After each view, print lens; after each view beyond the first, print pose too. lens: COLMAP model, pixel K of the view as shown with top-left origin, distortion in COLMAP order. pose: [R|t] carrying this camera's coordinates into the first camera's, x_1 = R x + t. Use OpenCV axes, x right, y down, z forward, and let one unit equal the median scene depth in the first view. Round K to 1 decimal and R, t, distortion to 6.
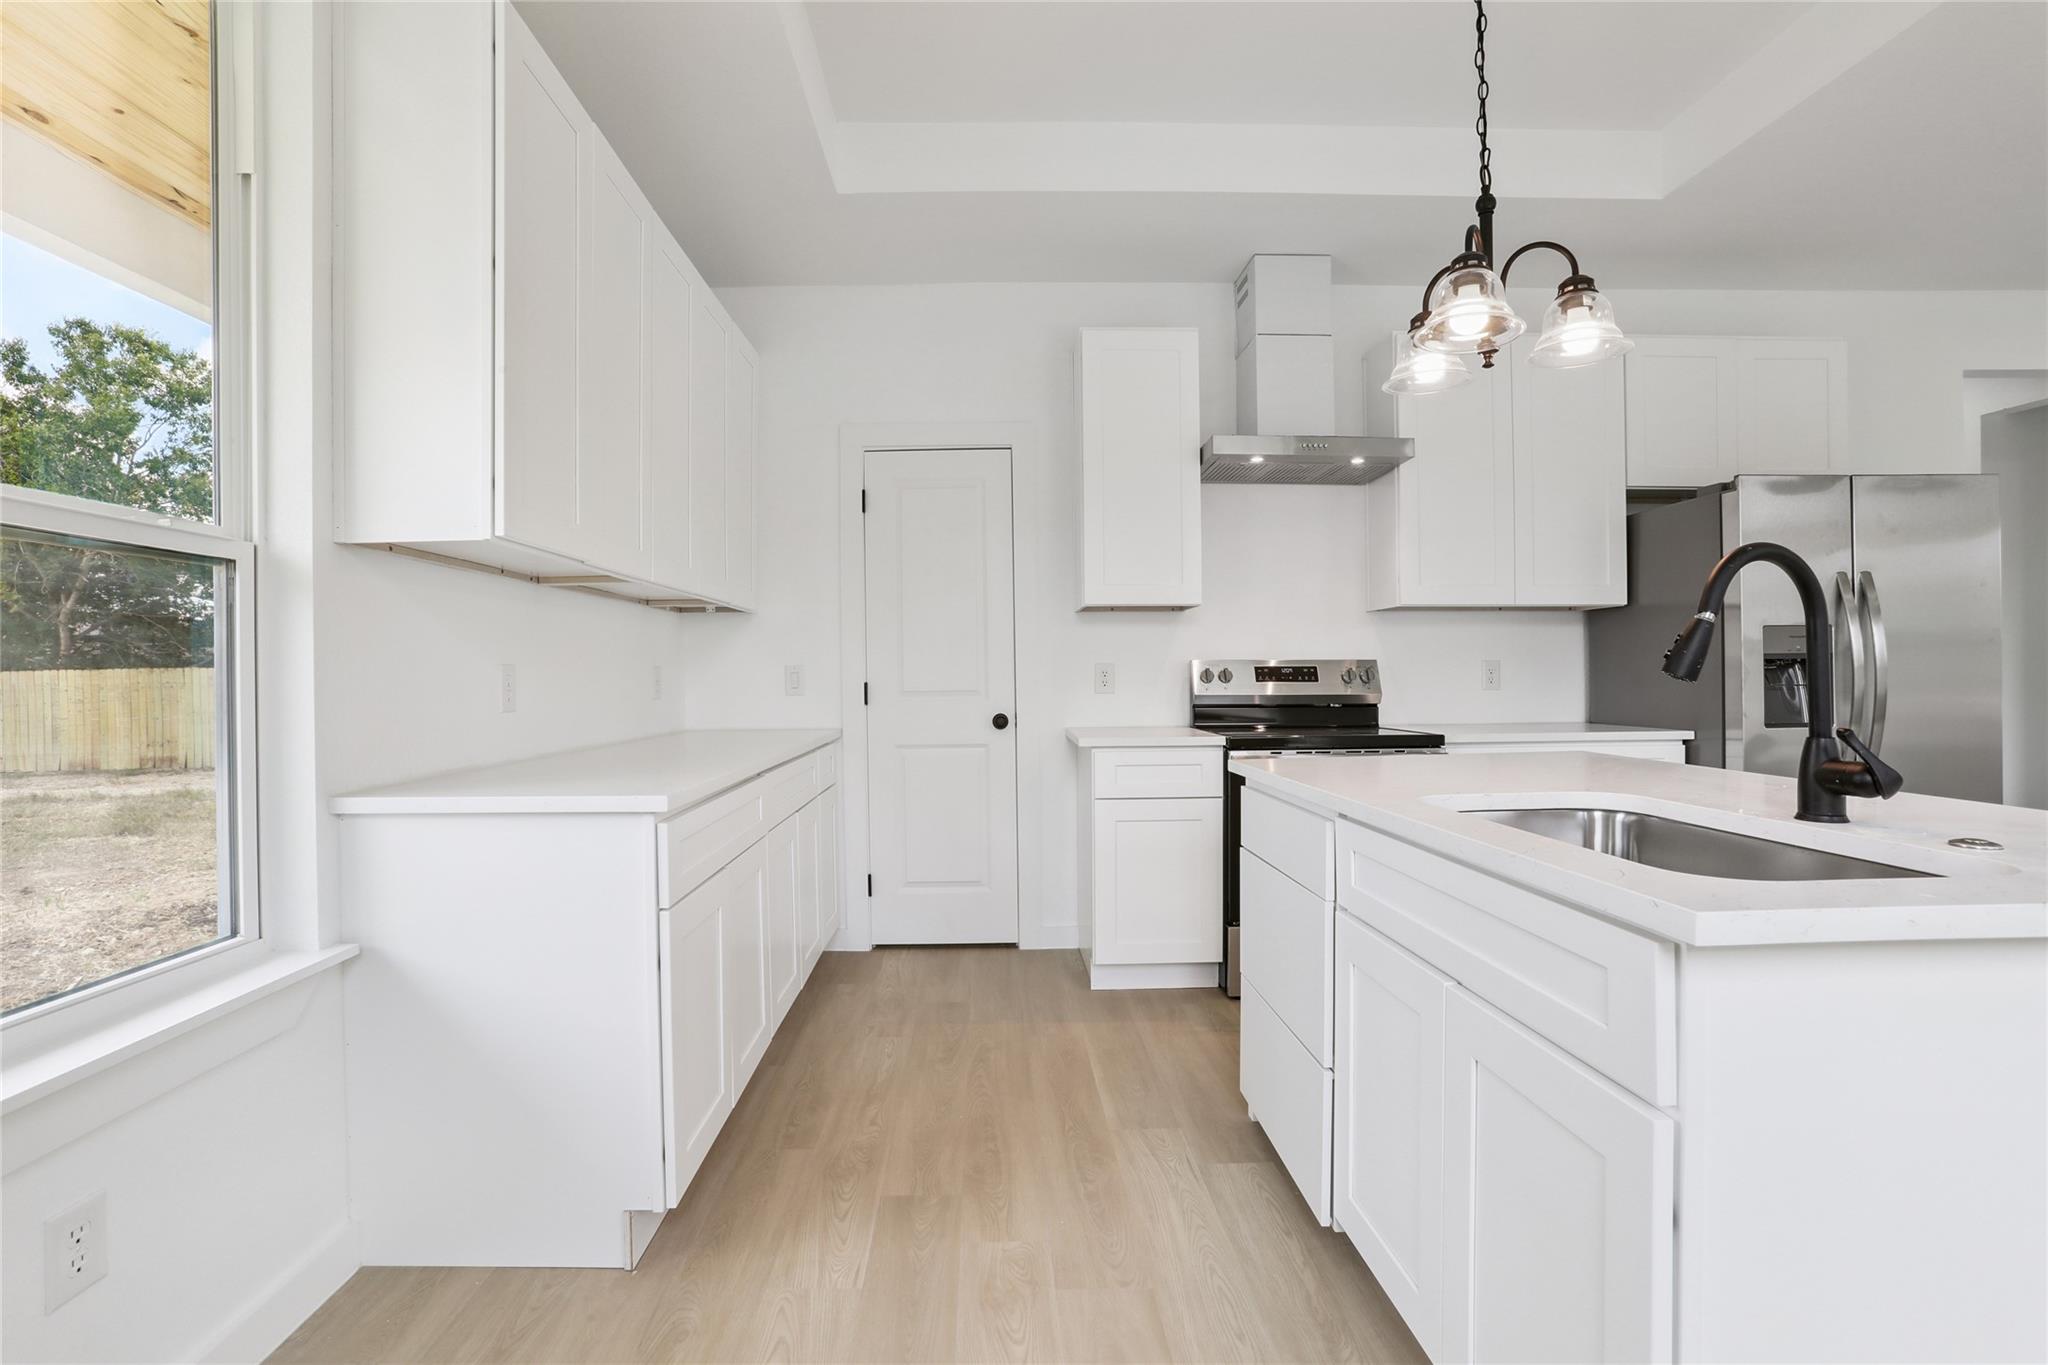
lens RADIAL K [[943.9, 0, 1016.8], [0, 943.9, 681.9], [0, 0, 1]] dist [-0.086446, 0.037379]
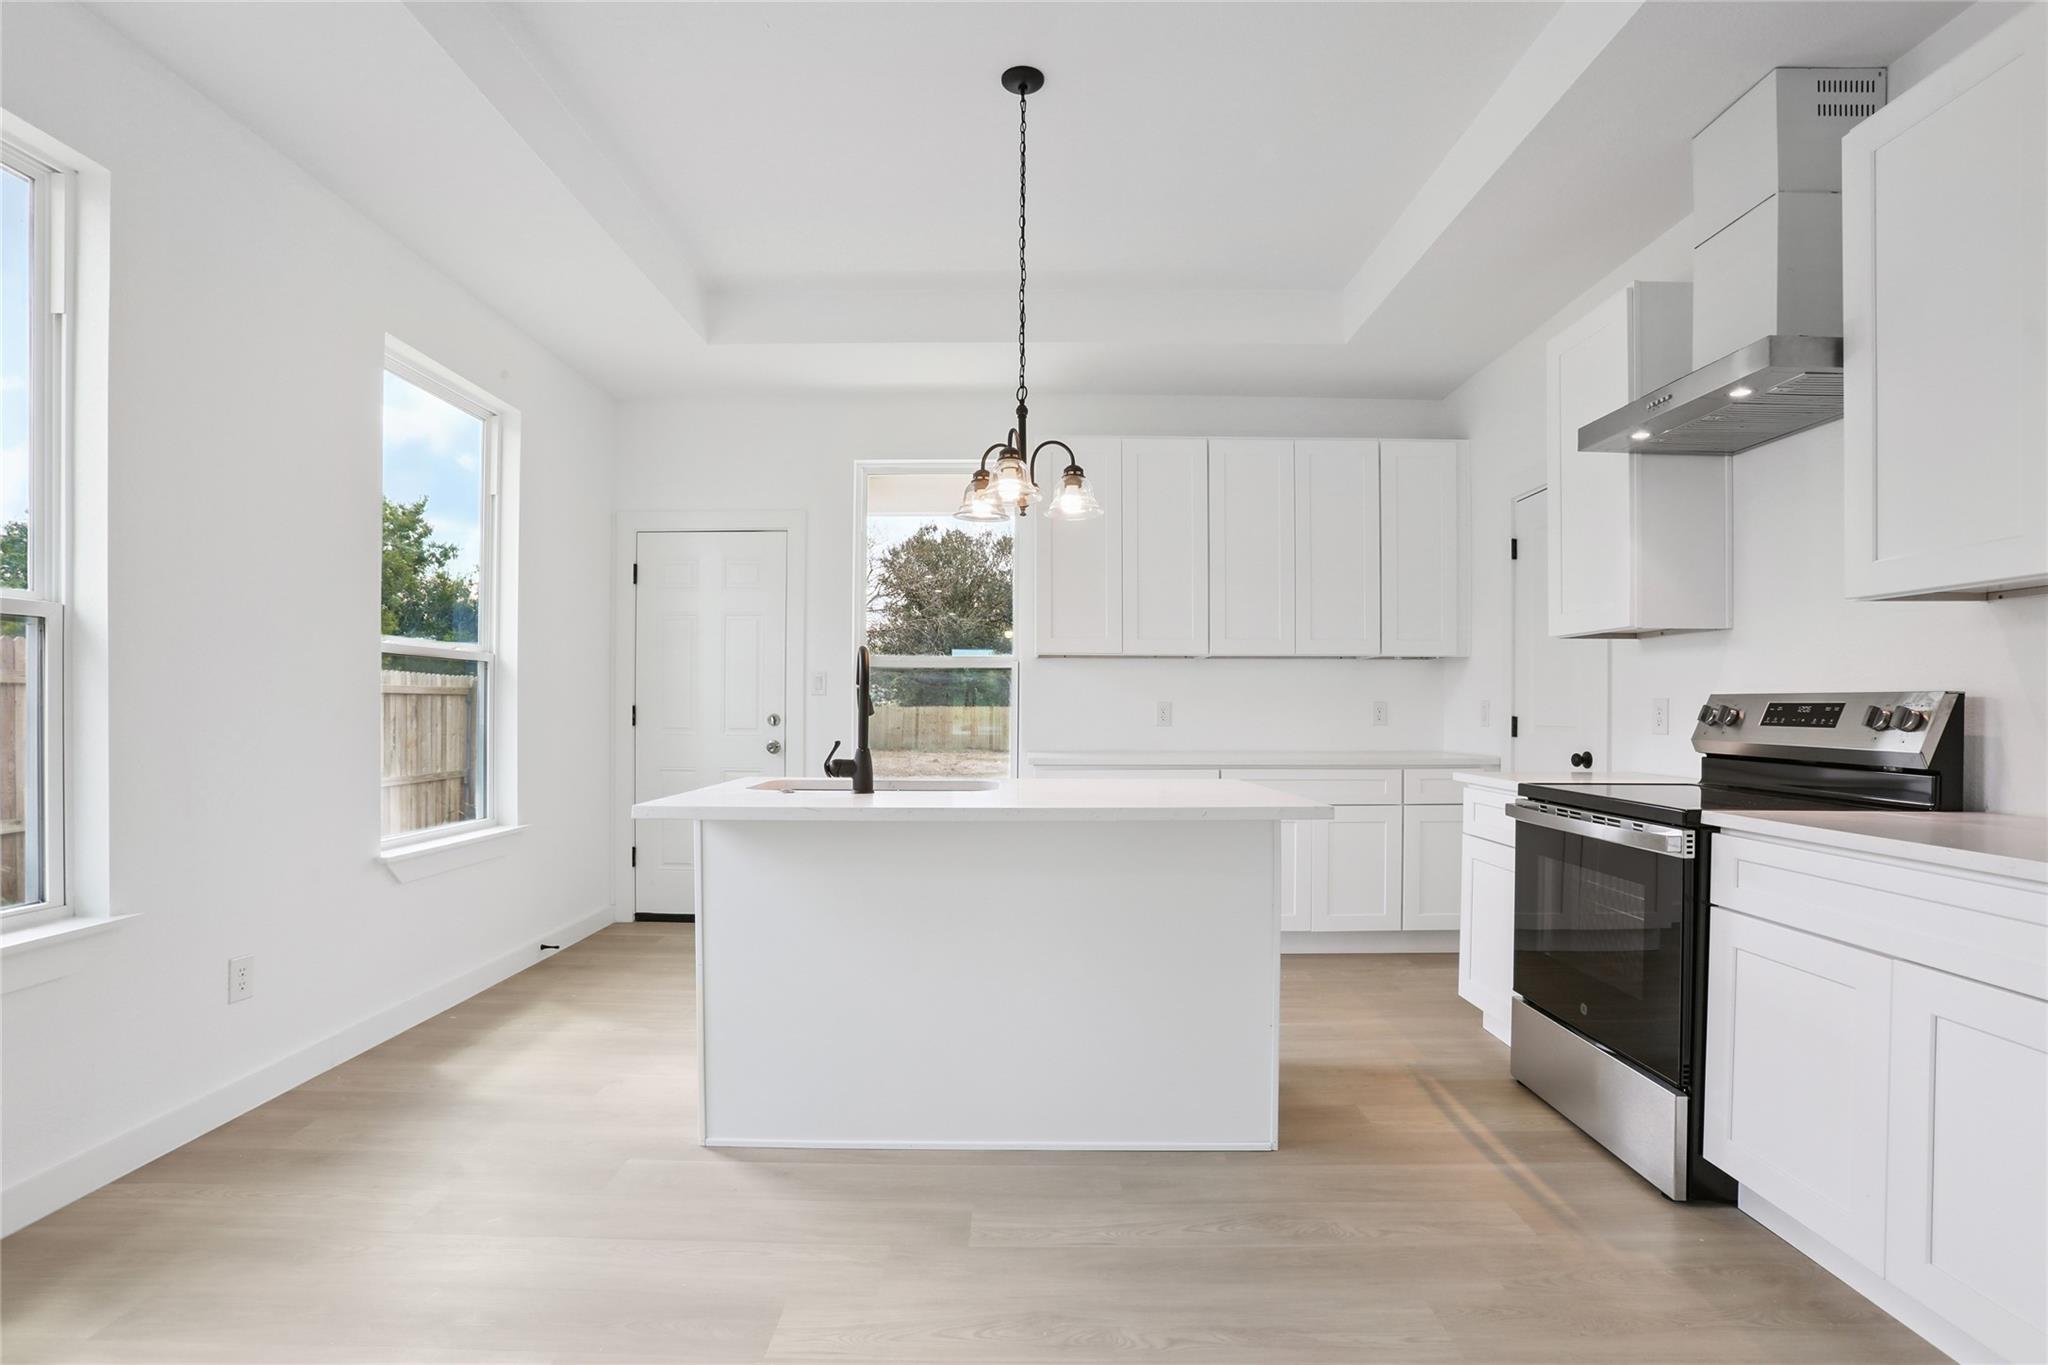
lens RADIAL K [[943.9, 0, 1016.8], [0, 943.9, 681.9], [0, 0, 1]] dist [-0.086446, 0.037379]
pose [[-0.022750, -0.017840, -0.999582, 1.089943], [-0.011034, 0.999784, -0.017593, -0.016617], [0.999680, 0.010629, -0.022942, 0.525749]]
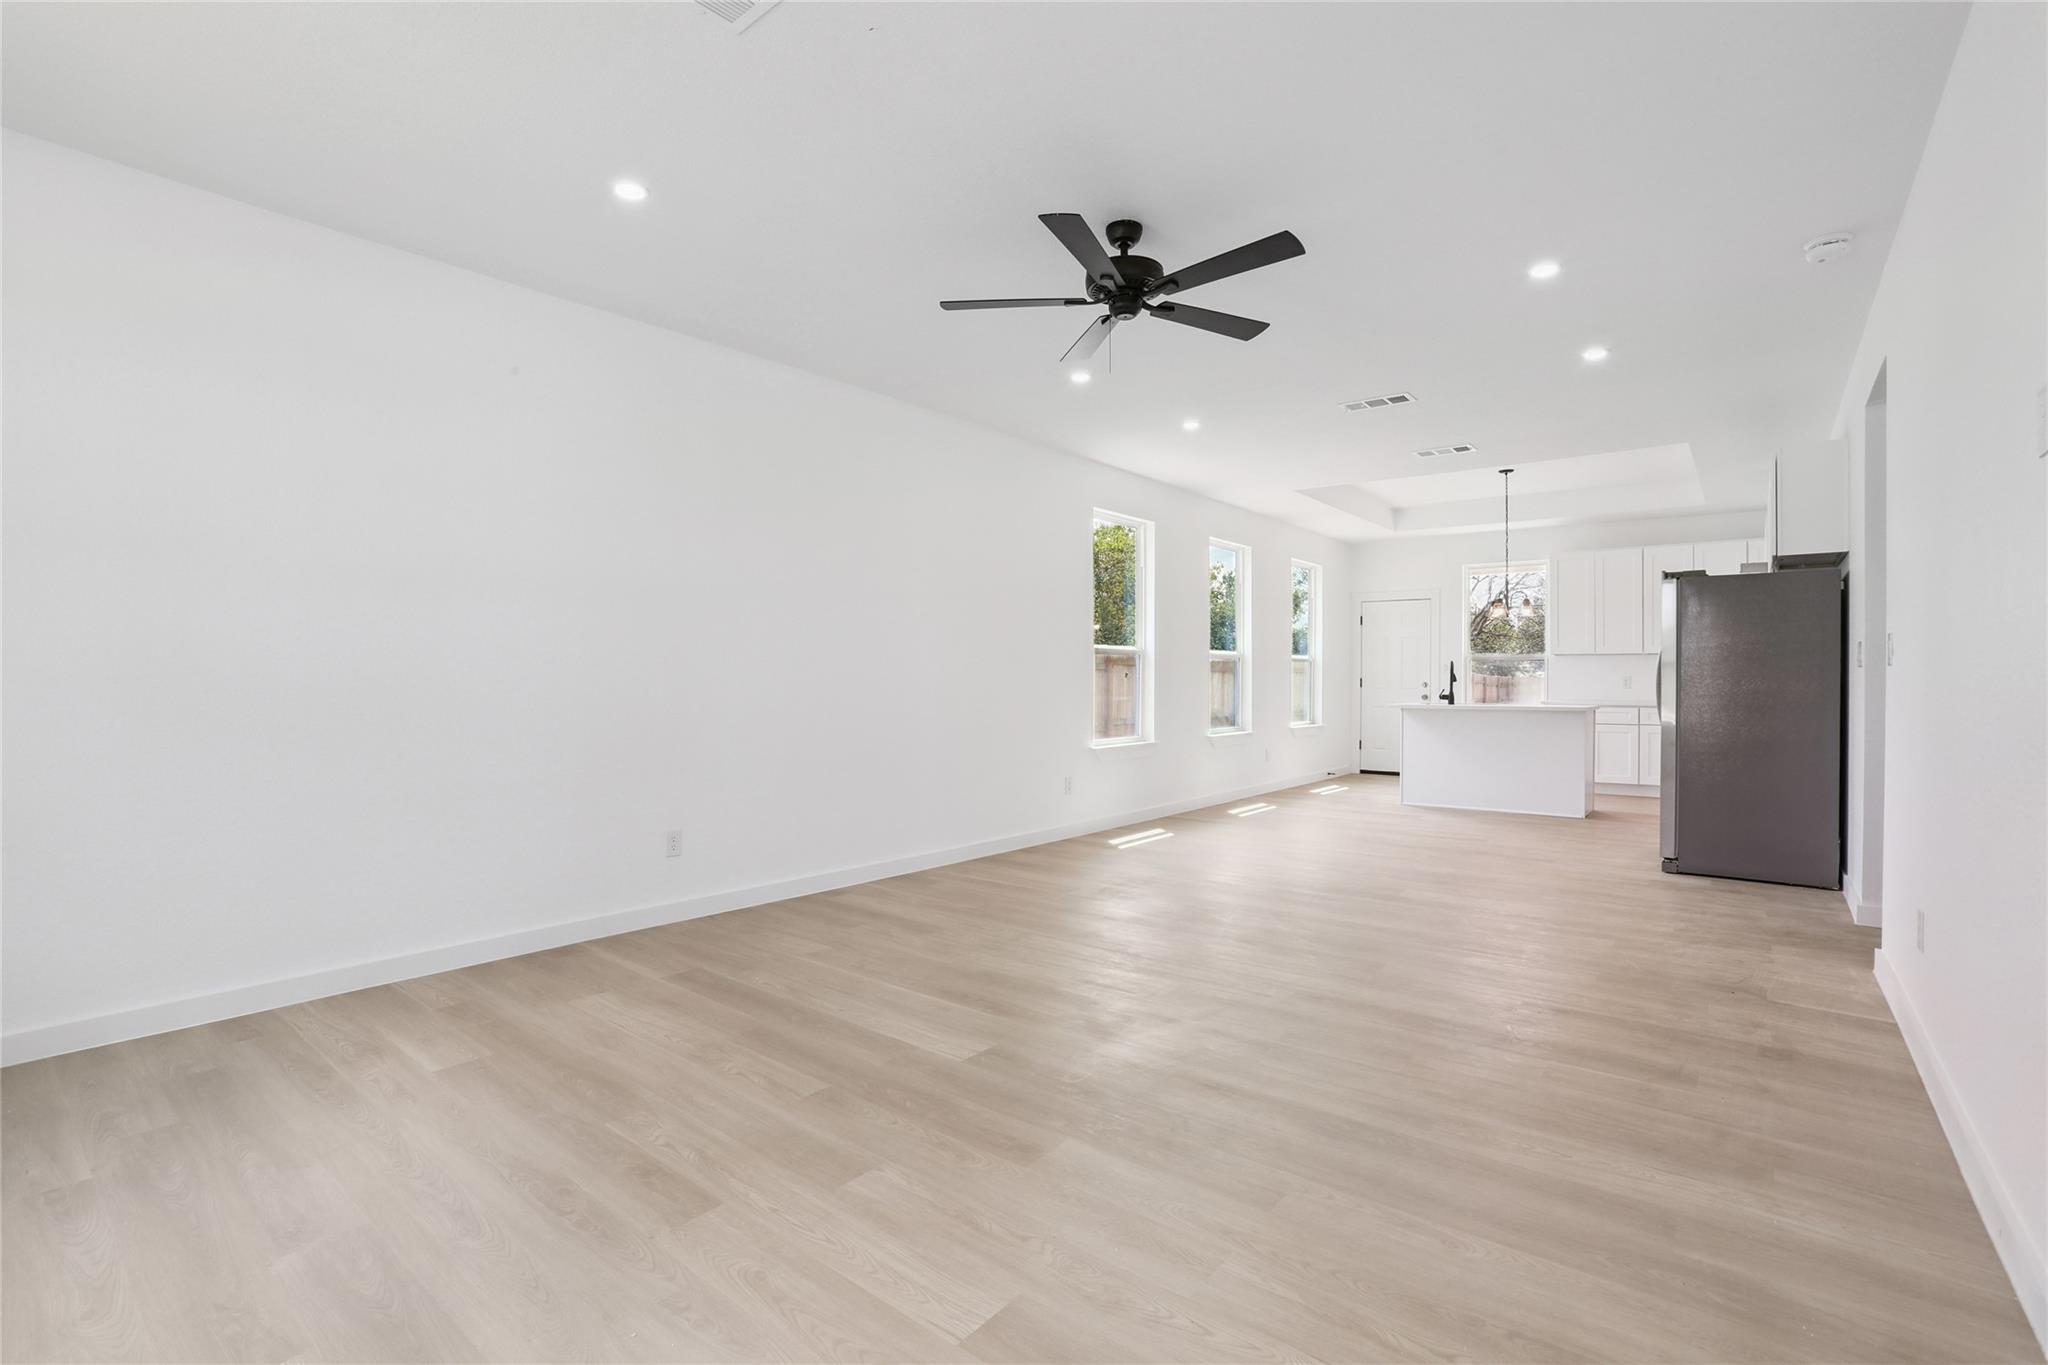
lens RADIAL K [[943.9, 0, 1016.8], [0, 943.9, 681.9], [0, 0, 1]] dist [-0.086446, 0.037379]
pose [[-0.637223, 0.011237, -0.770598, 2.518882], [-0.006180, 0.999787, 0.019690, -0.036725], [0.770655, 0.017309, -0.637017, 0.933661]]
